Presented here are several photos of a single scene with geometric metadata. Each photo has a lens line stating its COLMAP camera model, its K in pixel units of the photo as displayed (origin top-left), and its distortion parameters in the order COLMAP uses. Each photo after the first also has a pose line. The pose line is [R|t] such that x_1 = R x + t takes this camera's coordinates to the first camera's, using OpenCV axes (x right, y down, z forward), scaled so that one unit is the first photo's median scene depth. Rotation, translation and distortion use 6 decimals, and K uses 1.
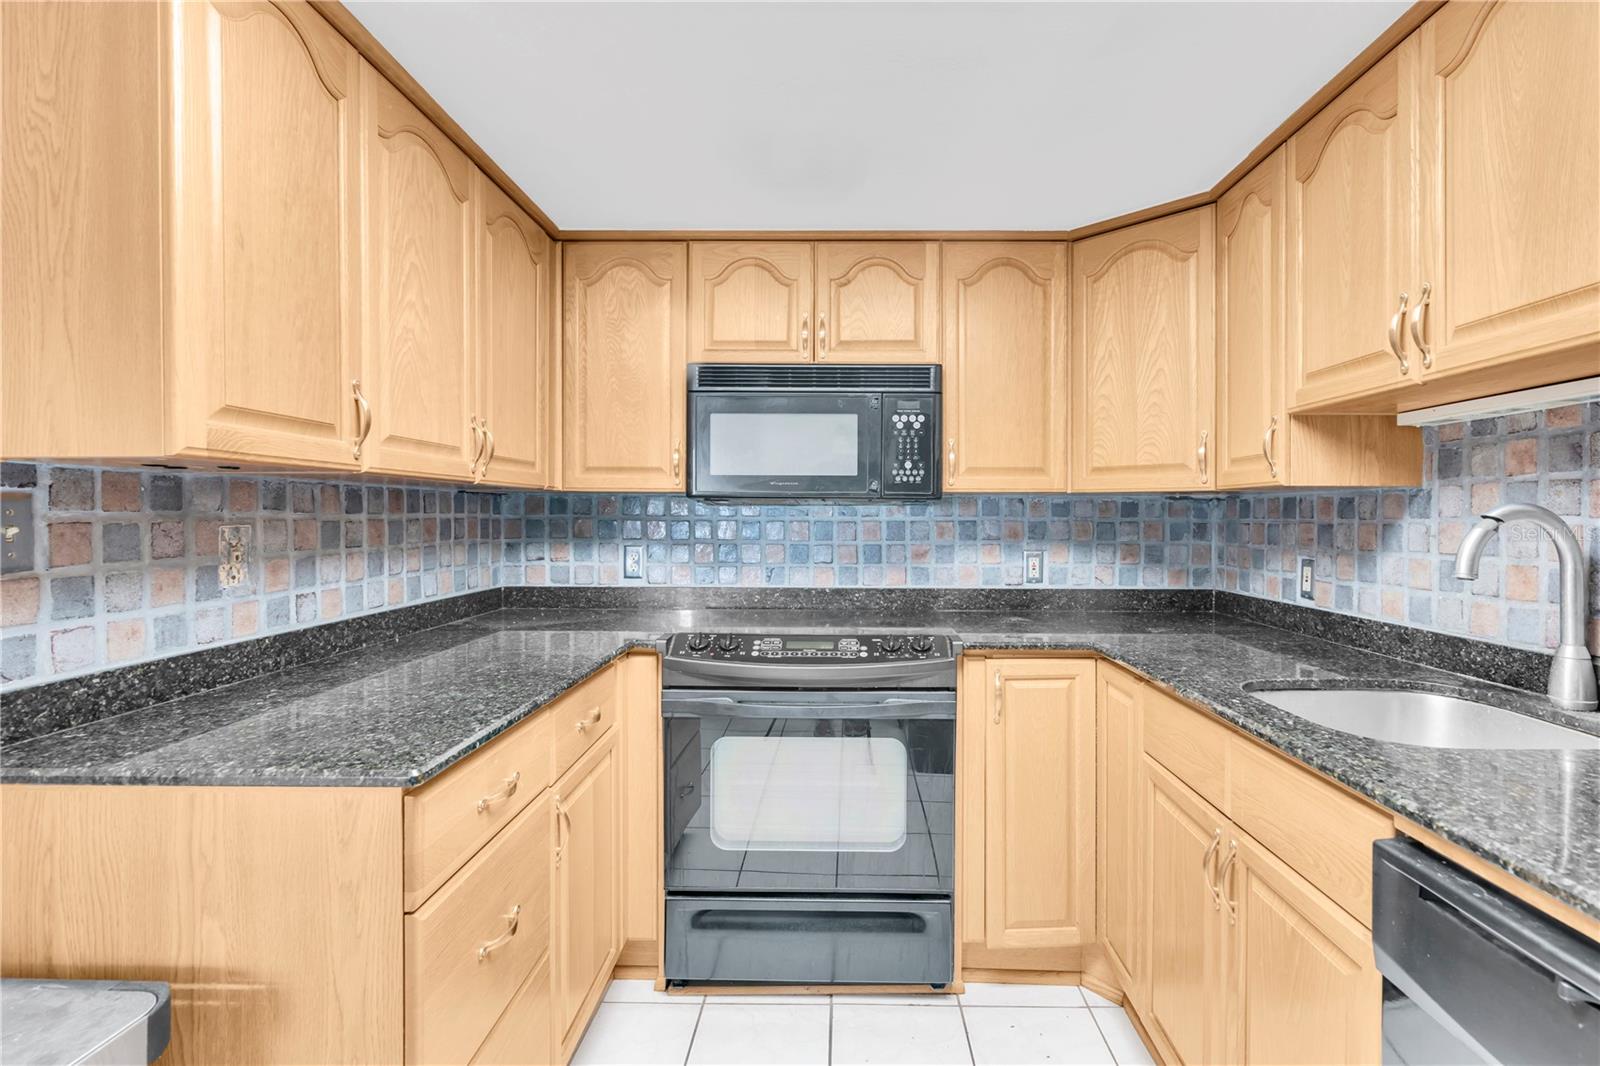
lens RADIAL K [[745.7, 0, 835.4], [0, 745.7, 521.1], [0, 0, 1]] dist [-0.017729, 0.008070]
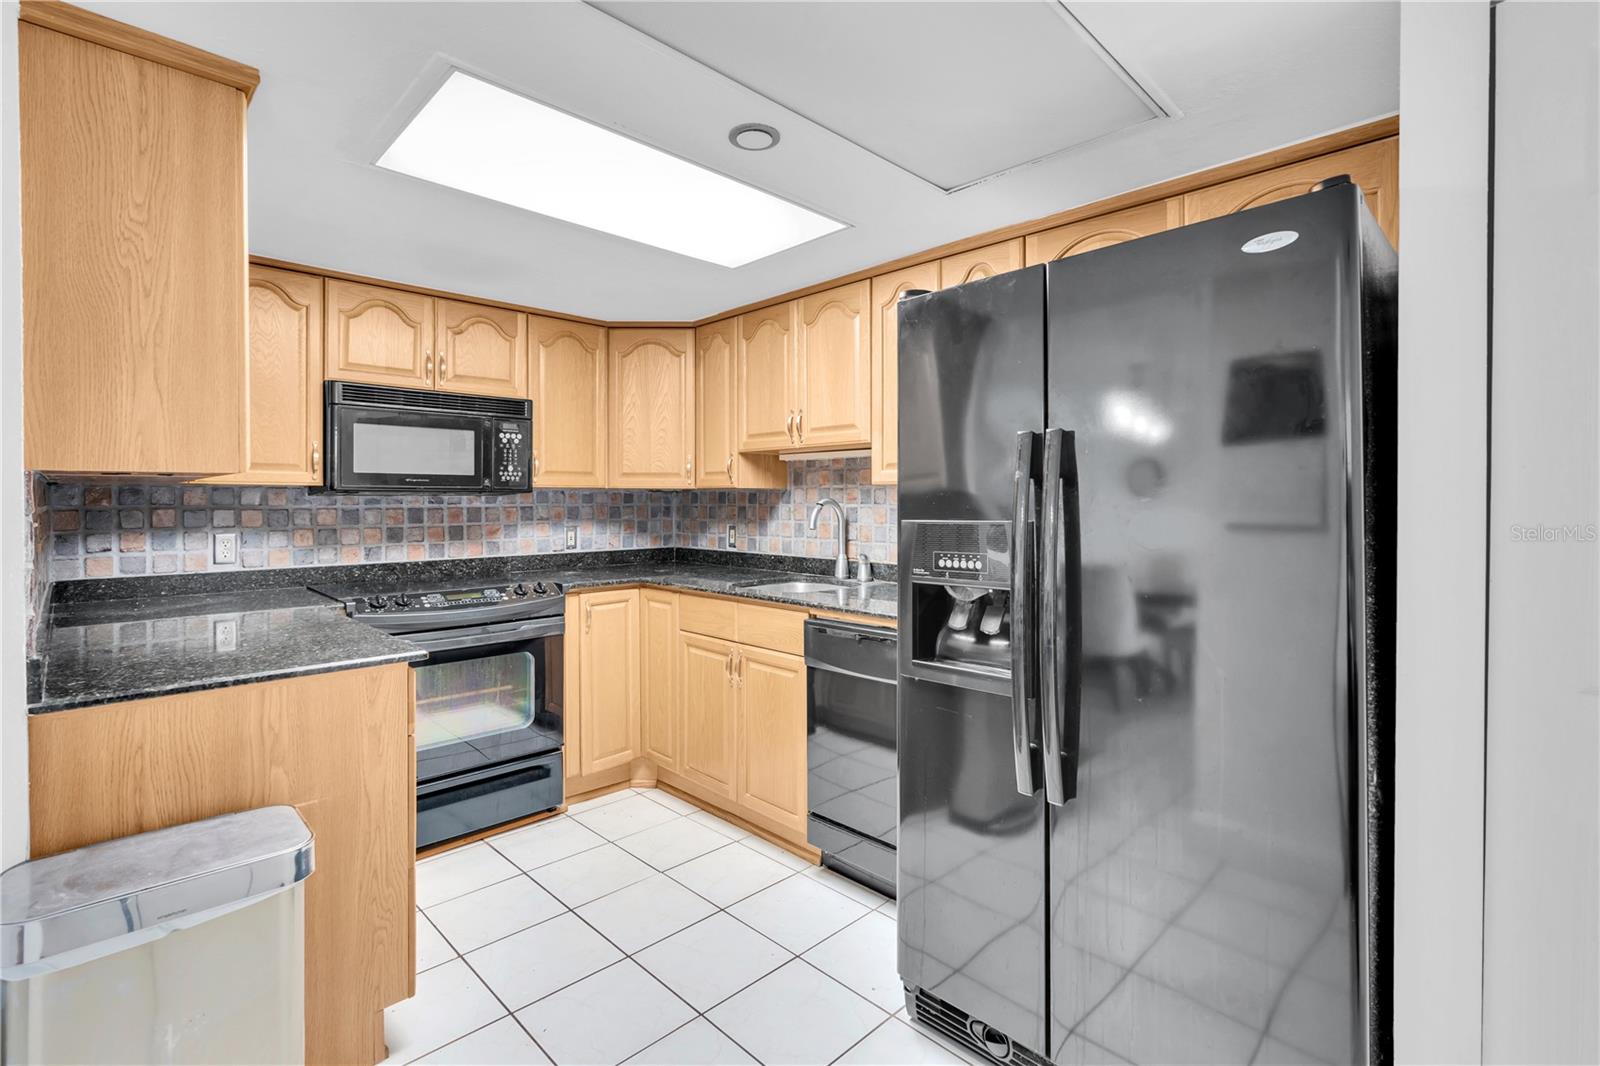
lens RADIAL K [[734.6, 0, 805.8], [0, 734.6, 513.4], [0, 0, 1]] dist [0.000257, 0.000553]
pose [[0.701954, -0.017387, 0.712010, -0.508029], [0.007169, 0.999824, 0.017347, -0.009535], [-0.712186, -0.007073, 0.701955, -0.393095]]
